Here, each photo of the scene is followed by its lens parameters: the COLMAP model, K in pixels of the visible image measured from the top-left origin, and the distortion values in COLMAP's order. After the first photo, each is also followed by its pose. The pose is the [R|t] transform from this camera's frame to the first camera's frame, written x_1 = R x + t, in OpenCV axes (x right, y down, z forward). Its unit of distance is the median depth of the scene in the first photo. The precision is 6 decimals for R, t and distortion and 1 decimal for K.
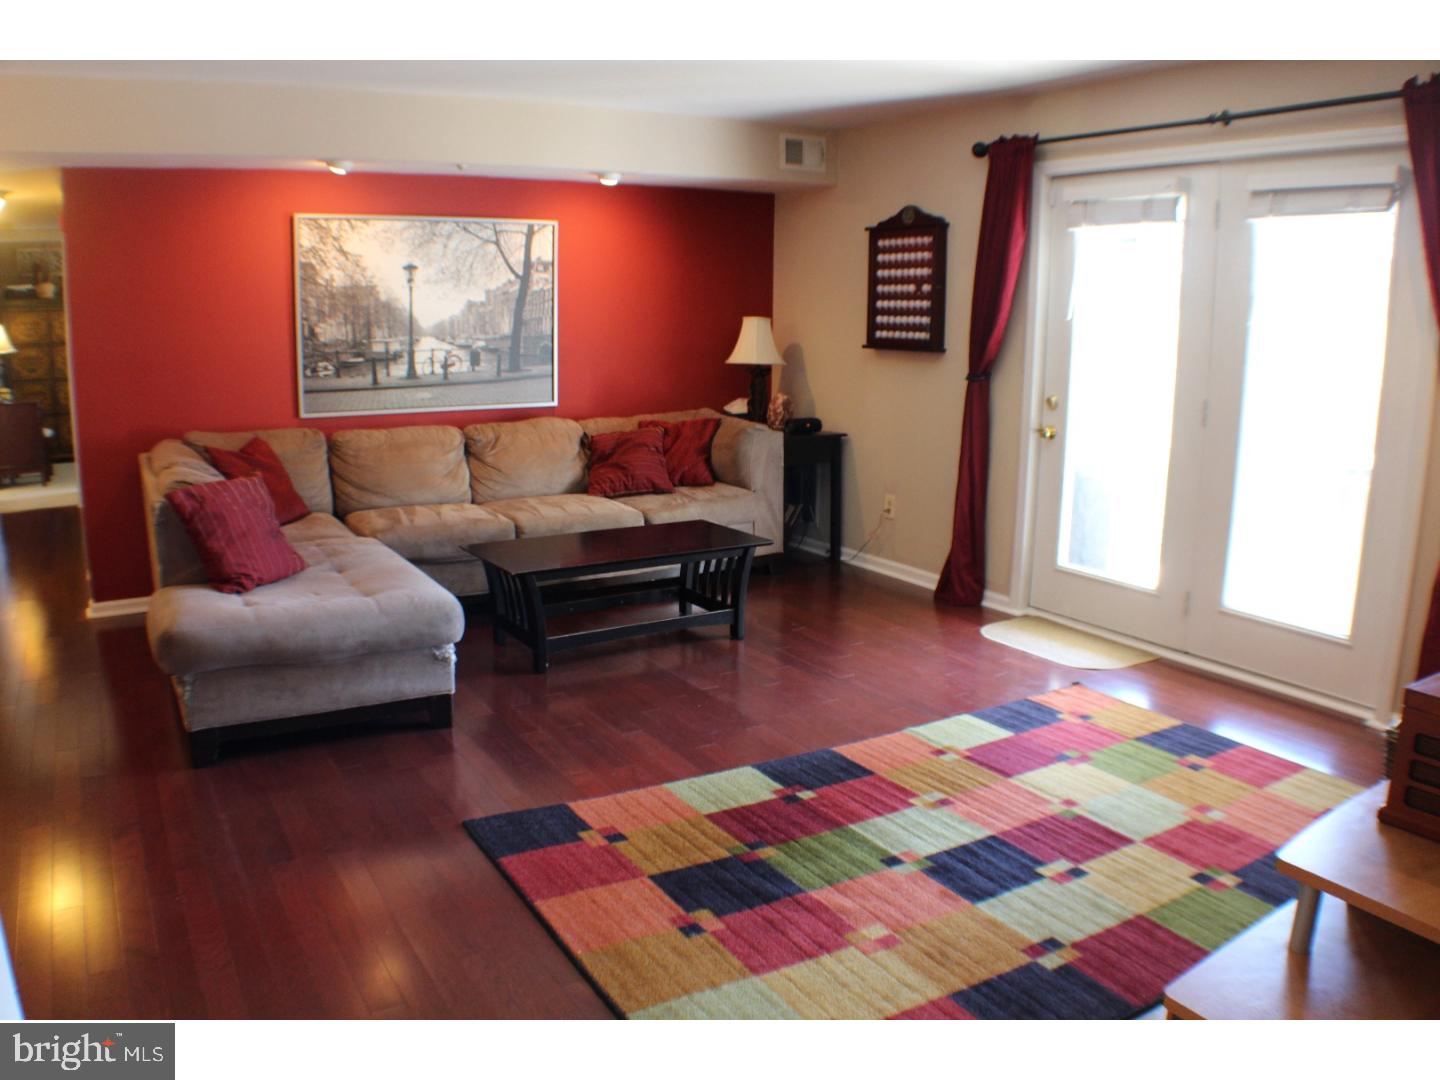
lens RADIAL K [[1111.0, 0, 720.0], [0, 1111.0, 540.0], [0, 0, 1]] dist [-0.219358, 0.088176]
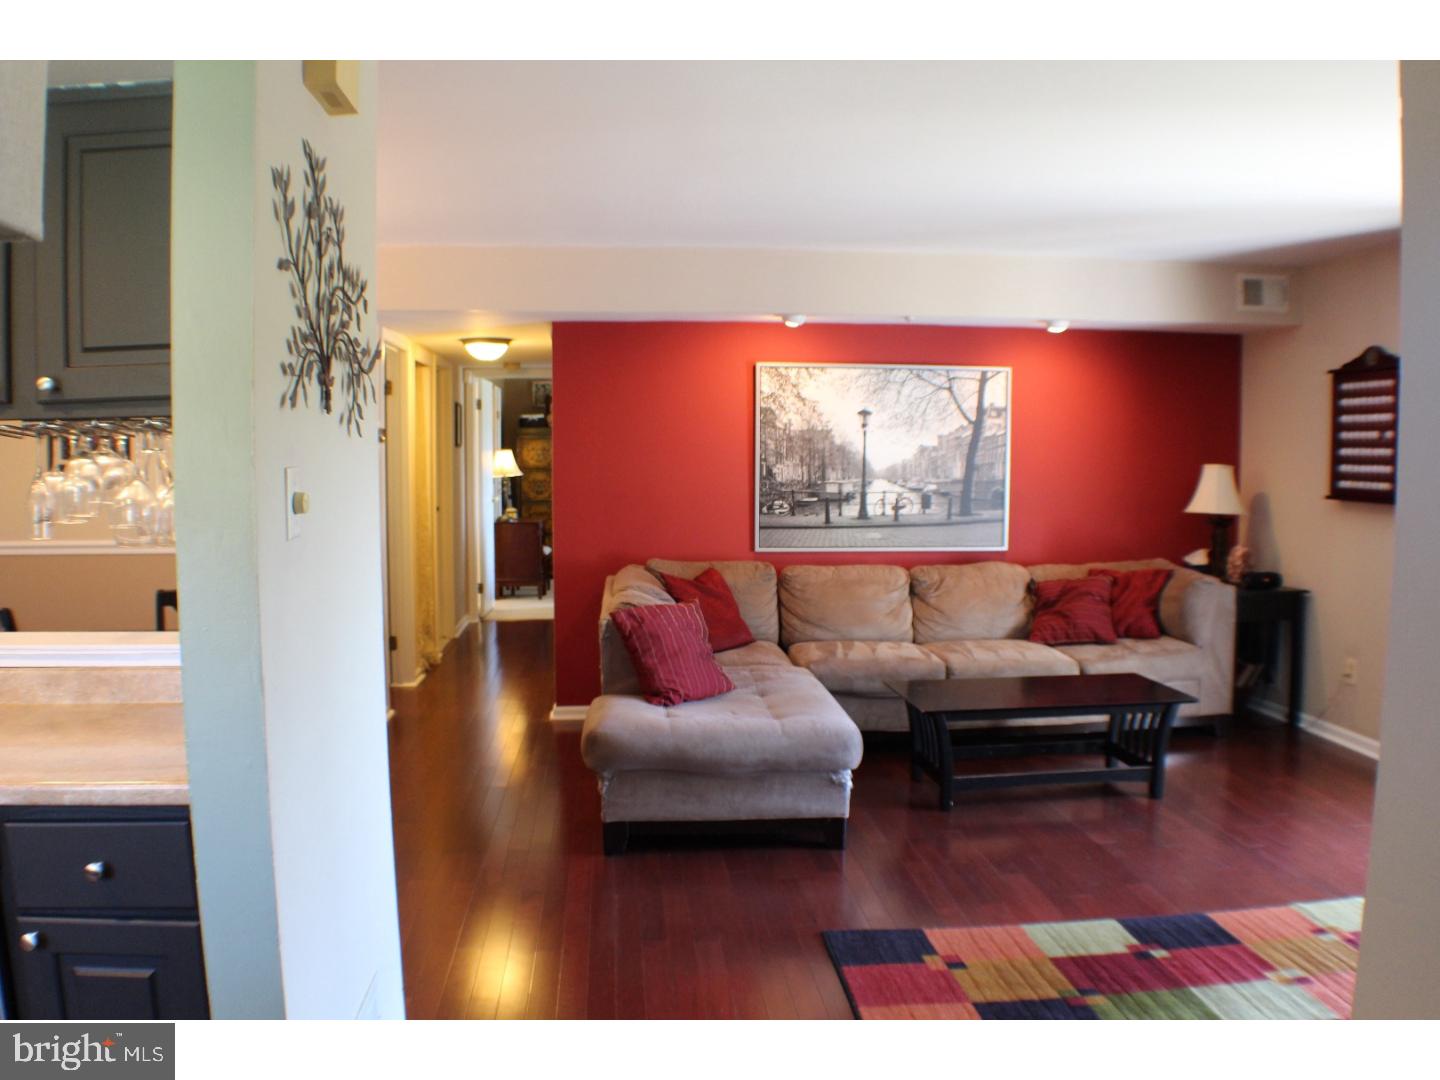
lens RADIAL K [[1175.9, 0, 720.0], [0, 1175.9, 540.0], [0, 0, 1]] dist [-0.169939, 0.012044]
pose [[0.900095, 0.027313, -0.434837, 0.085987], [-0.081125, 0.991086, -0.105673, 0.001696], [0.428075, 0.130392, 0.894287, -0.065072]]
